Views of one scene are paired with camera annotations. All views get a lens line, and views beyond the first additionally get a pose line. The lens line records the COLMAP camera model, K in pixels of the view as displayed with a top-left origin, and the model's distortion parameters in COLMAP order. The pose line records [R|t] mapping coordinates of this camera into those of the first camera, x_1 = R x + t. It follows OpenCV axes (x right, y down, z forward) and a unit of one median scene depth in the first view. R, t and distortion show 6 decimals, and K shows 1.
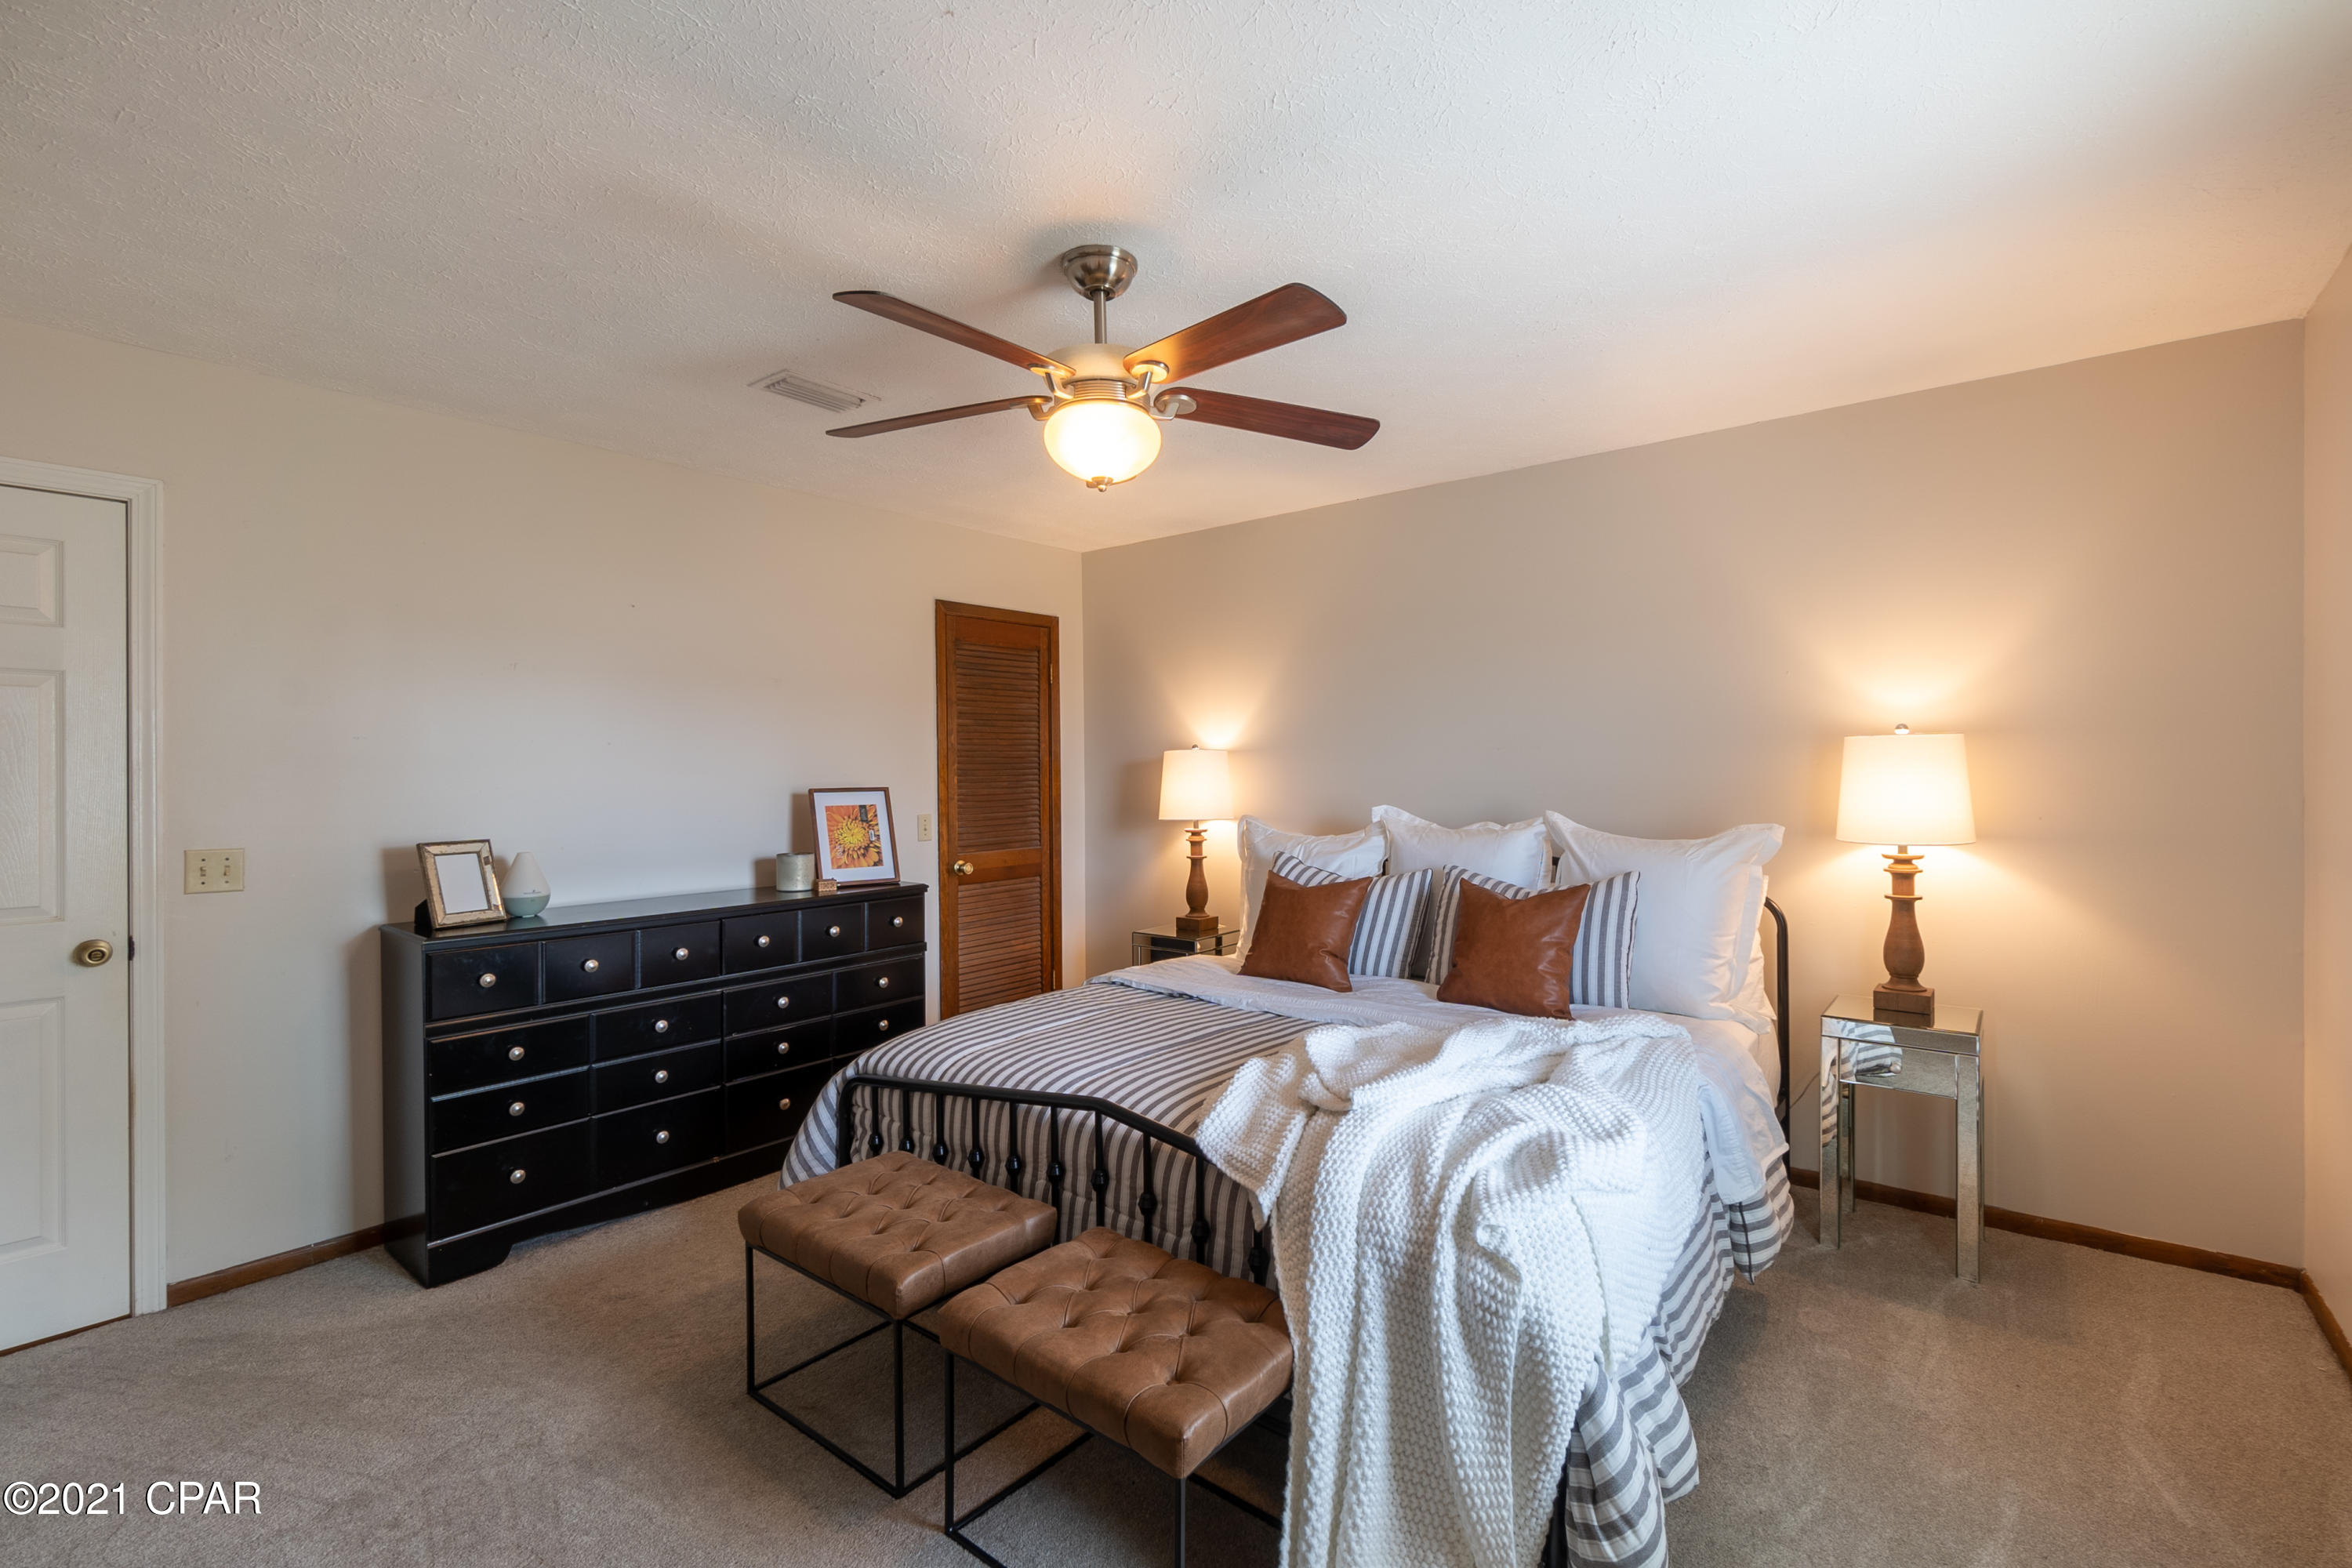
lens RADIAL K [[1053.9, 0, 1166.3], [0, 1053.9, 785.3], [0, 0, 1]] dist [-0.000422, 0.000051]
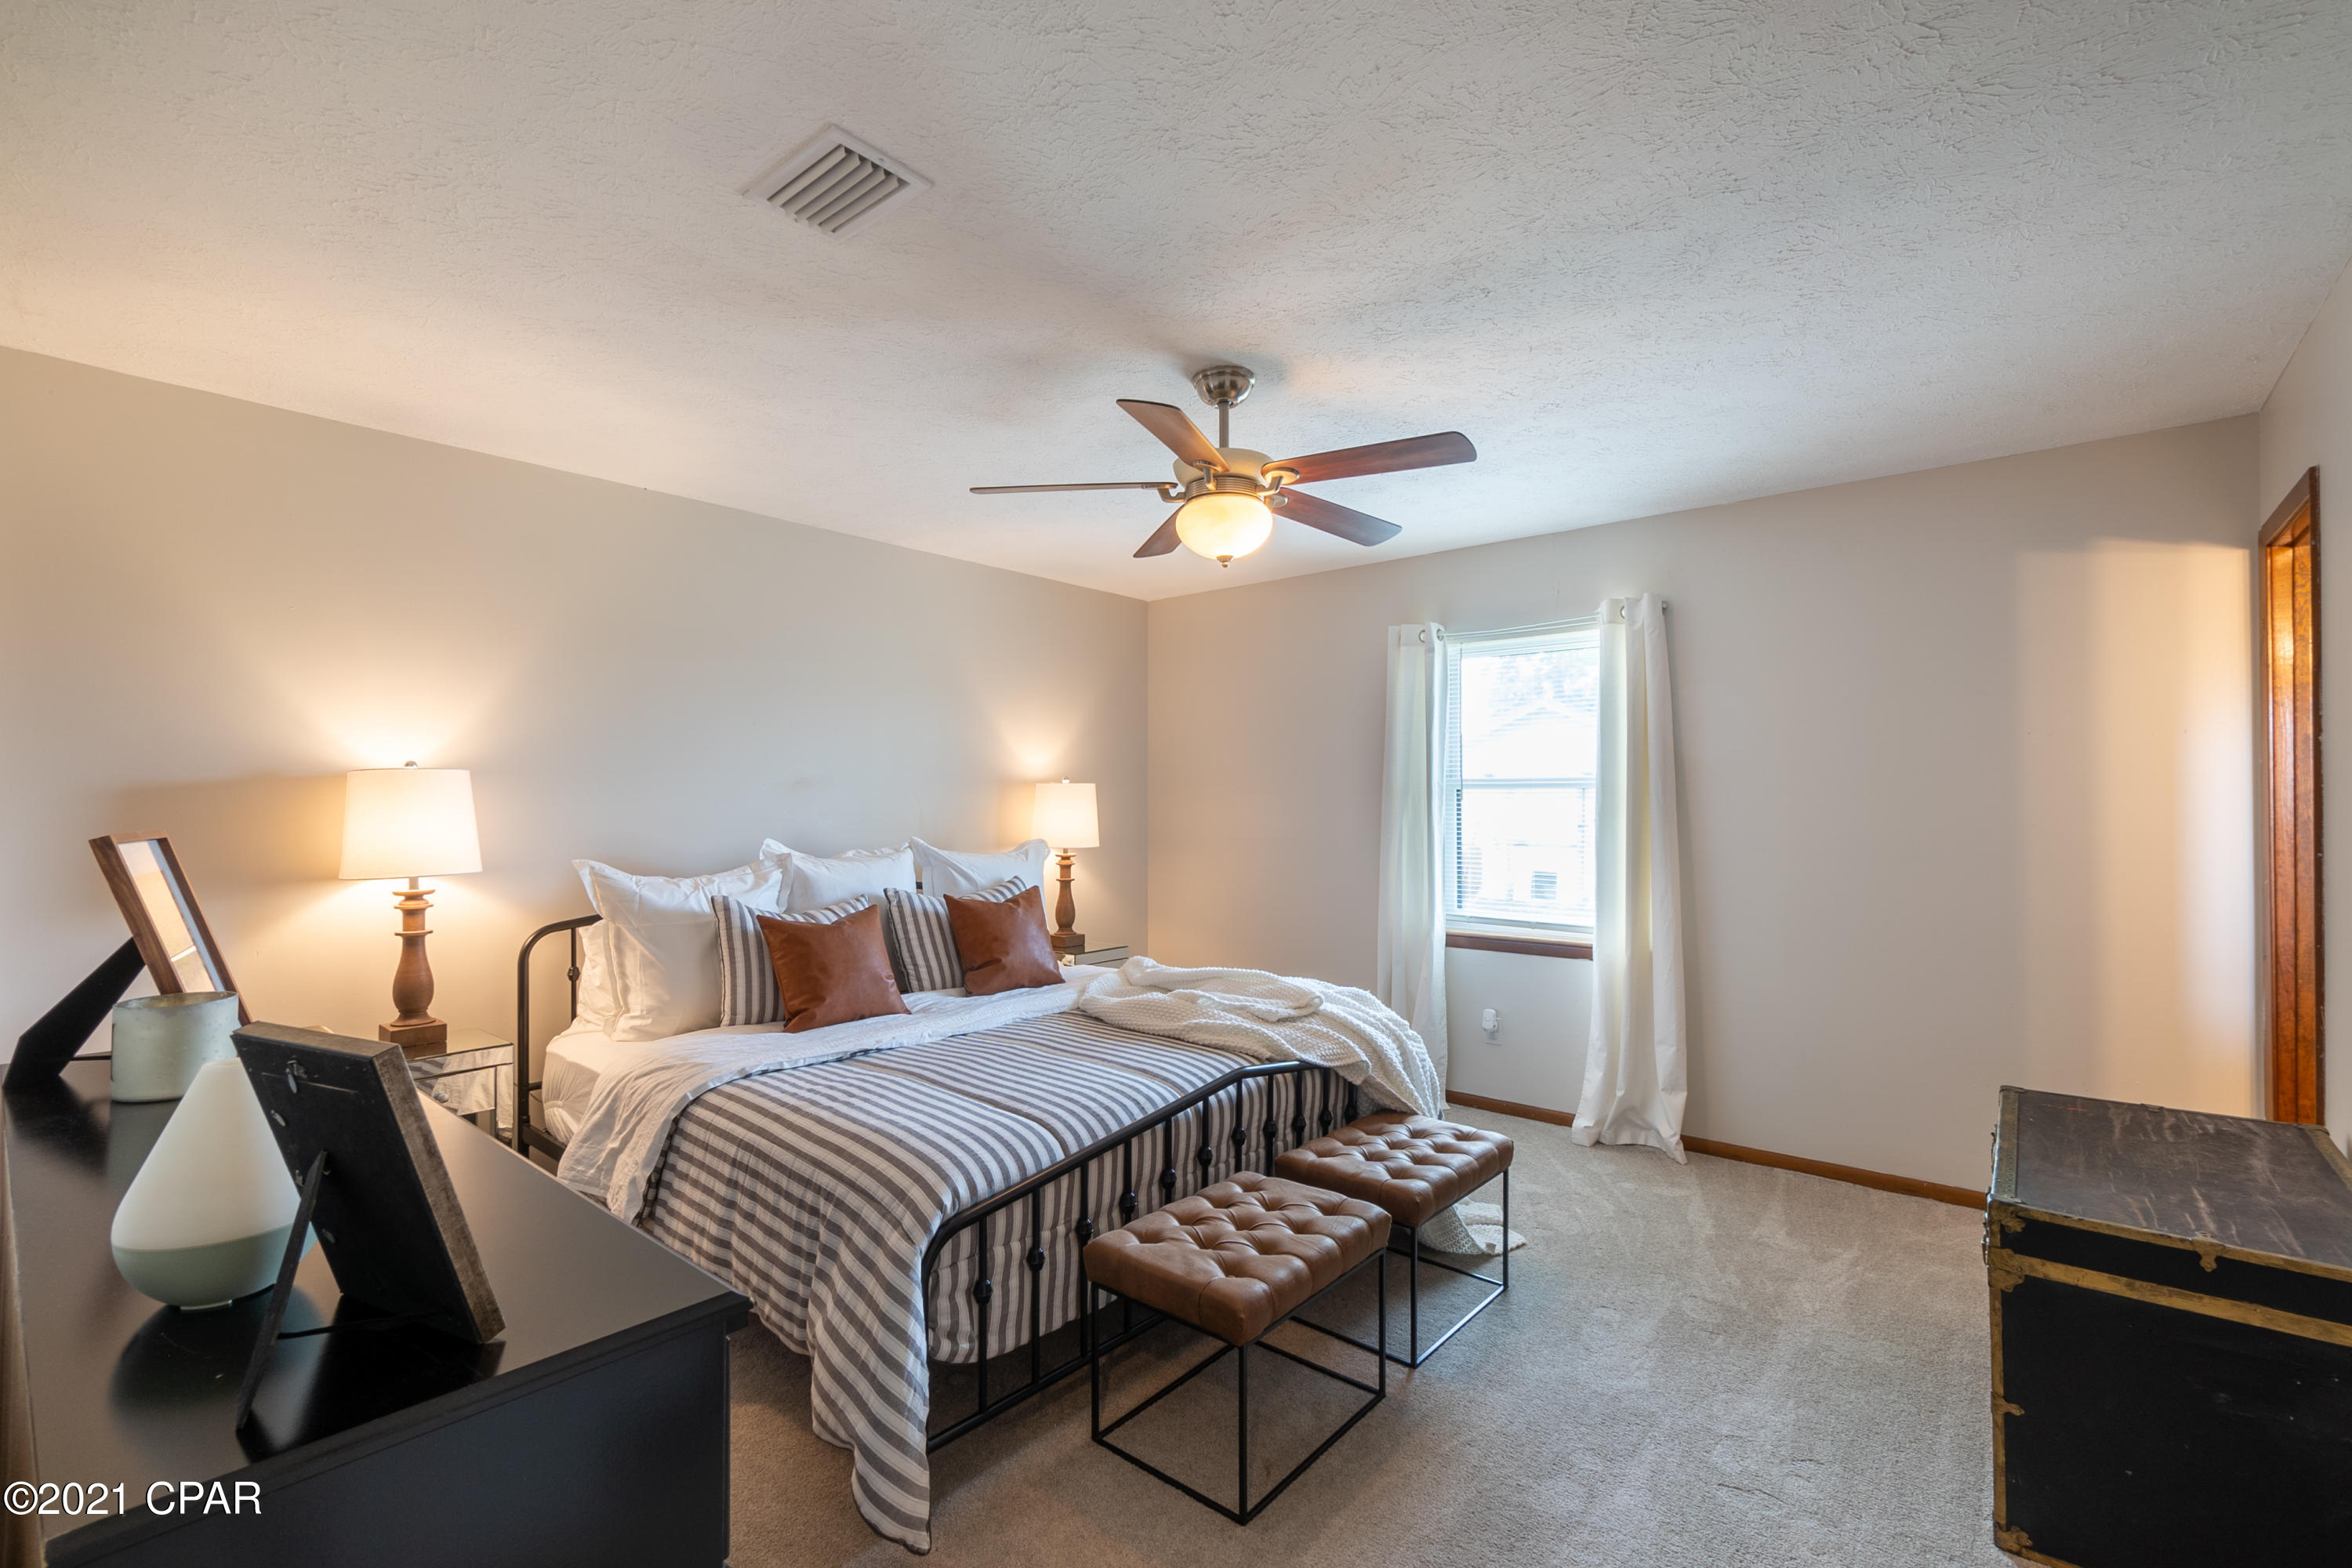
lens RADIAL K [[1041.0, 0, 1185.5], [0, 1041.0, 808.7], [0, 0, 1]] dist [0.001049, 0.000101]
pose [[0.012119, 0.002892, 0.999922, -0.612809], [0.013782, 0.999900, -0.003059, 0.000251], [-0.999832, 0.013818, 0.012078, 0.507389]]
